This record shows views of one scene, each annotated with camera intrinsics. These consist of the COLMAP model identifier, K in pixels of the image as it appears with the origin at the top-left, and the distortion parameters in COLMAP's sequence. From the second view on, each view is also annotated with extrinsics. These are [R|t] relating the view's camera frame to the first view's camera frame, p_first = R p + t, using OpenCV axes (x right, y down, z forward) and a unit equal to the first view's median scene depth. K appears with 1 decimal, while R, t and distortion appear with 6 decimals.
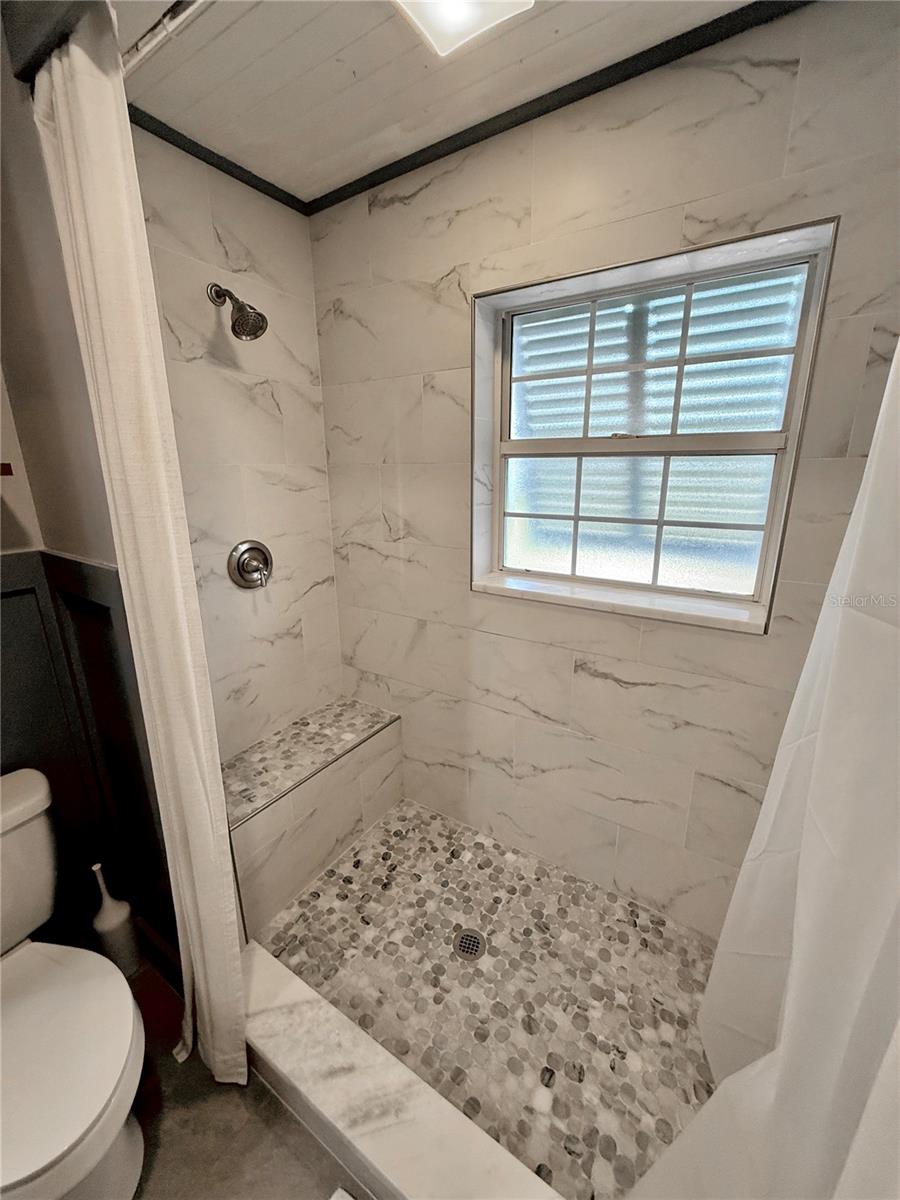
lens RADIAL K [[479.0, 0, 452.9], [0, 479.0, 593.8], [0, 0, 1]] dist [0.001859, -0.000788]
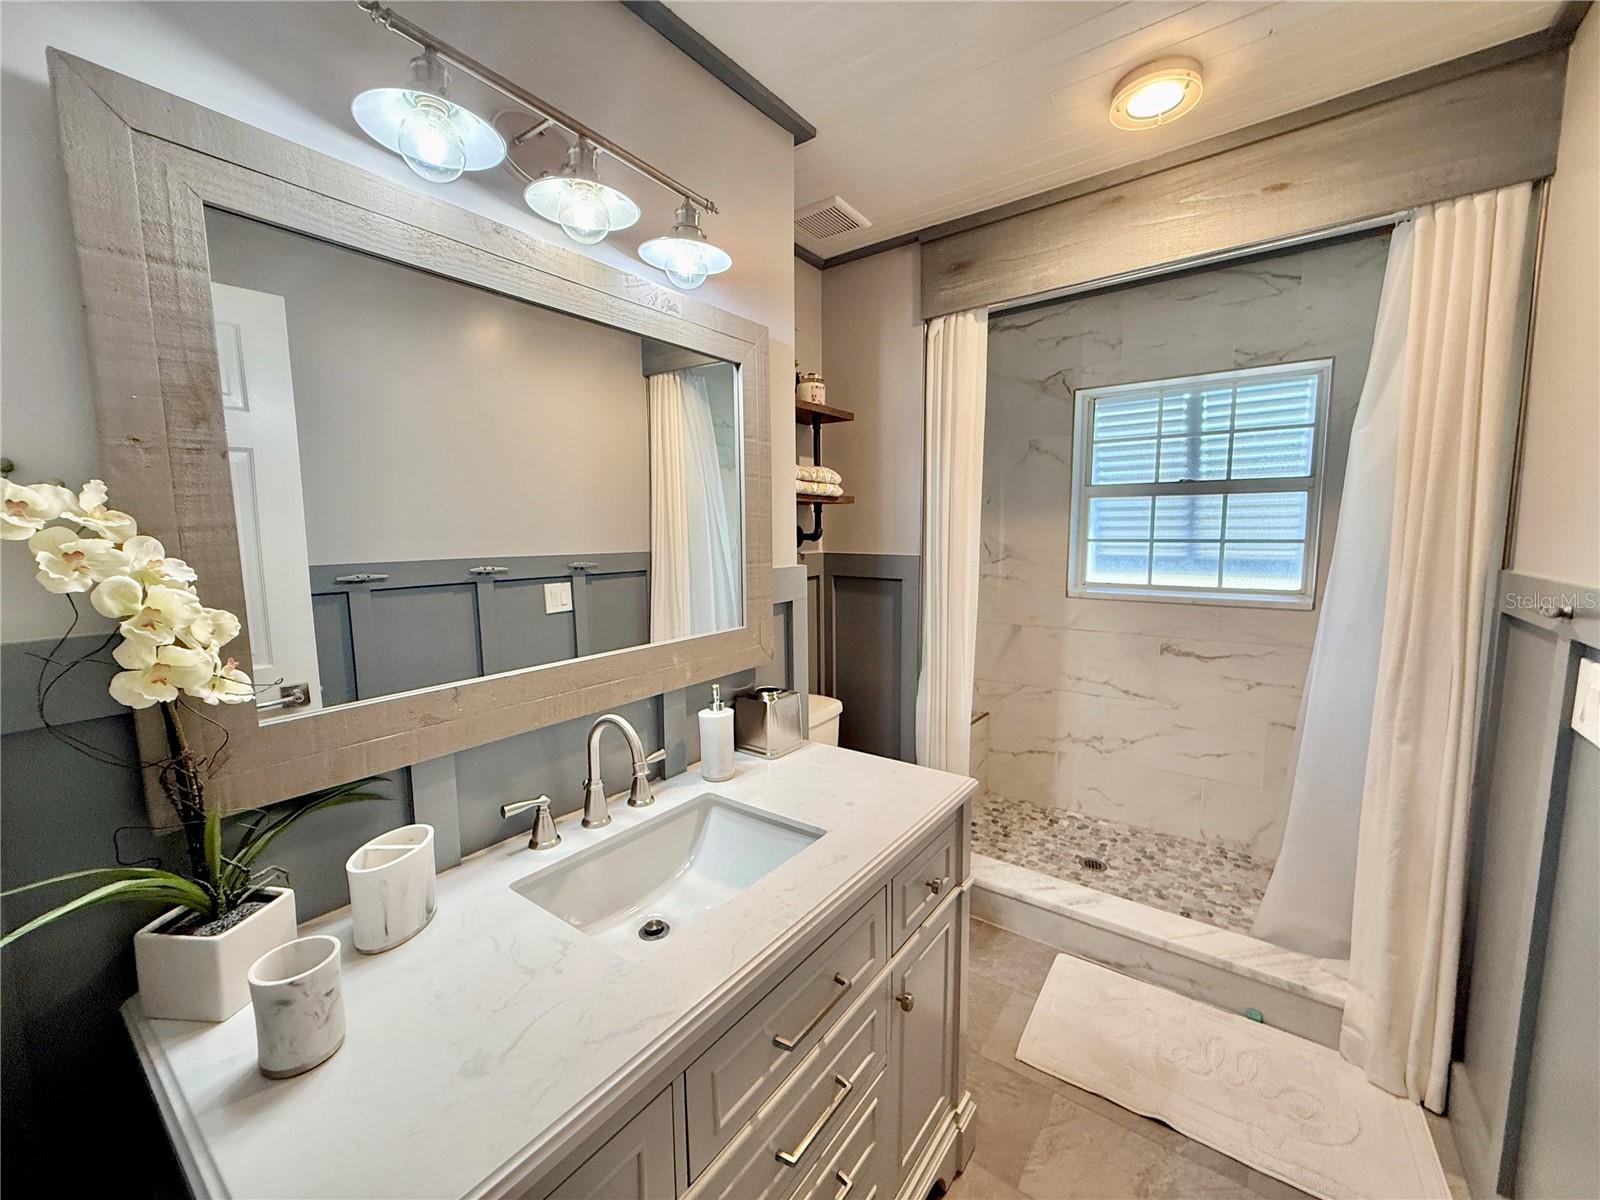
lens RADIAL K [[638.7, 0, 795.3], [0, 638.7, 600.0], [0, 0, 1]] dist [0.001859, -0.000788]
pose [[0.997631, 0.005387, -0.068581, -0.637736], [-0.015818, 0.988179, -0.152484, 0.304822], [0.066949, 0.153207, 0.985924, -0.830834]]
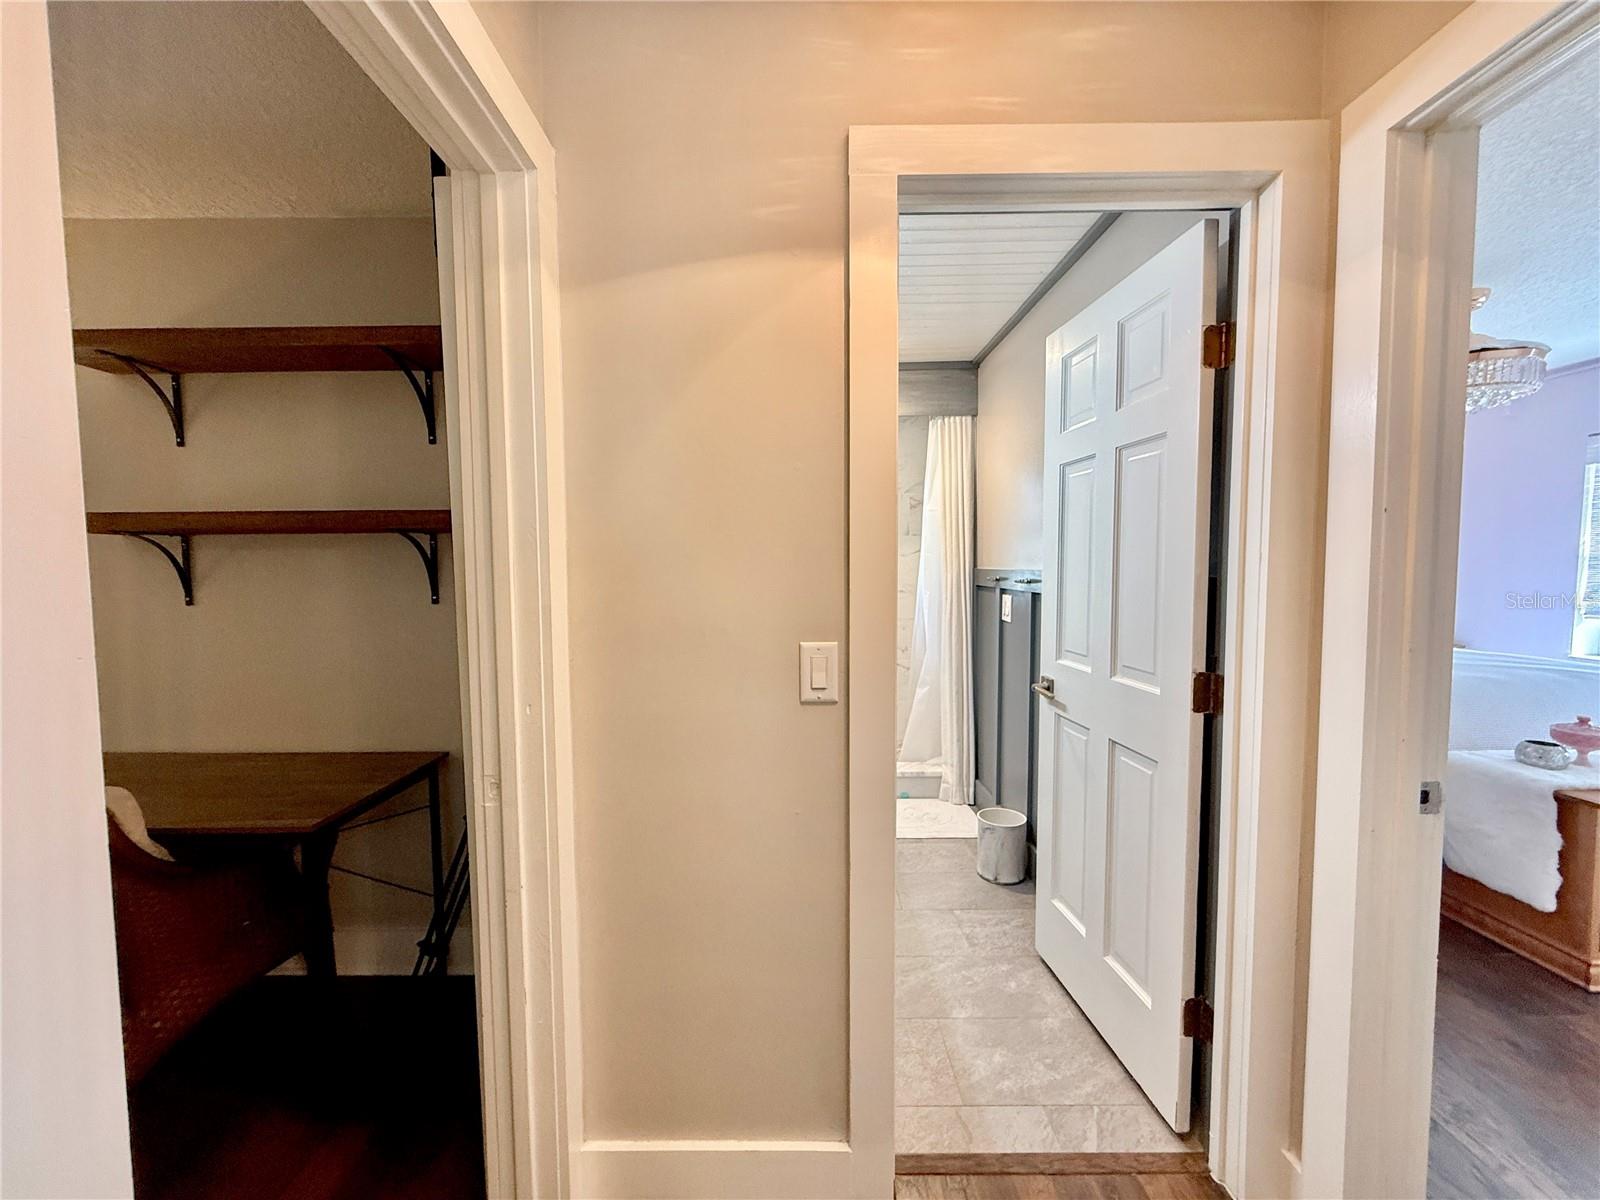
lens RADIAL K [[638.7, 0, 804.5], [0, 638.7, 599.2], [0, 0, 1]] dist [0.001859, -0.000788]
pose [[0.838038, -0.029554, 0.544811, -1.423531], [0.144552, 0.974877, -0.169469, 0.509071], [-0.526115, 0.220775, 0.821256, -1.374330]]
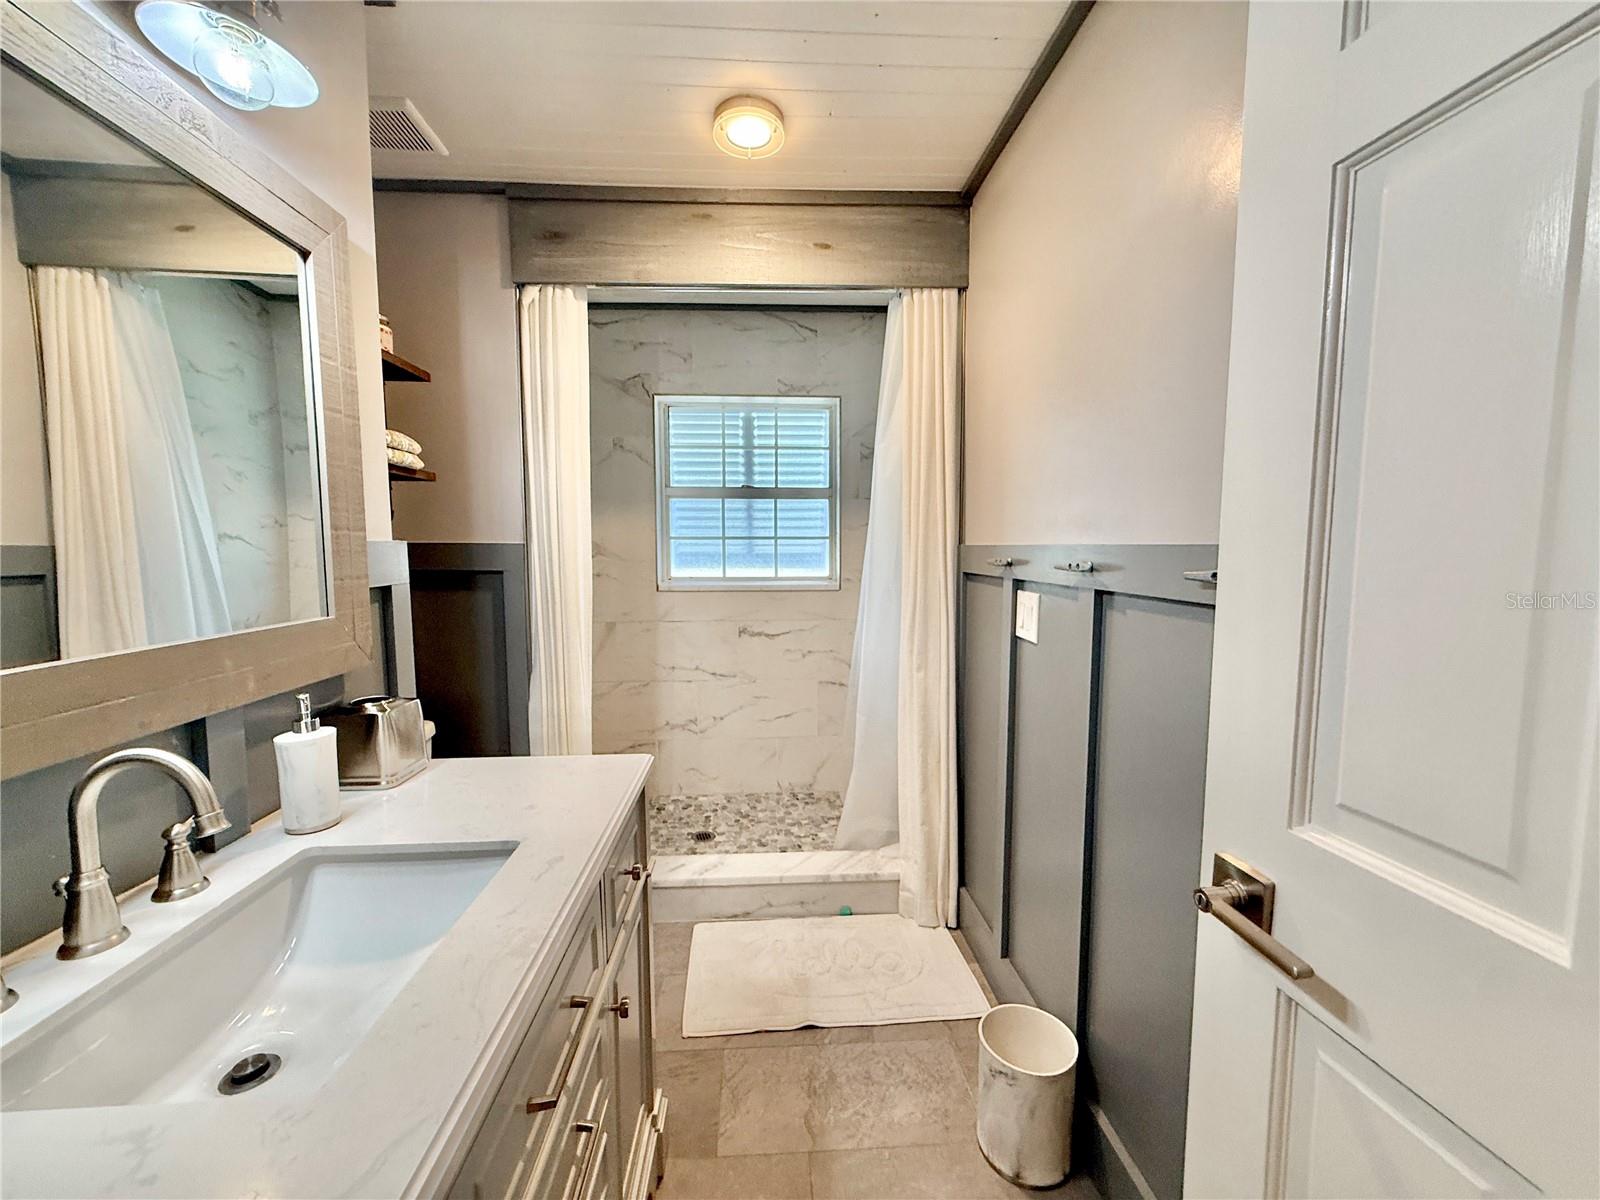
lens RADIAL K [[638.7, 0, 797.6], [0, 638.7, 599.7], [0, 0, 1]] dist [0.001859, -0.000788]
pose [[0.808874, -0.045069, 0.586252, -0.778220], [0.152186, 0.979129, -0.134705, 0.353814], [-0.567945, 0.198178, 0.798851, -0.733364]]
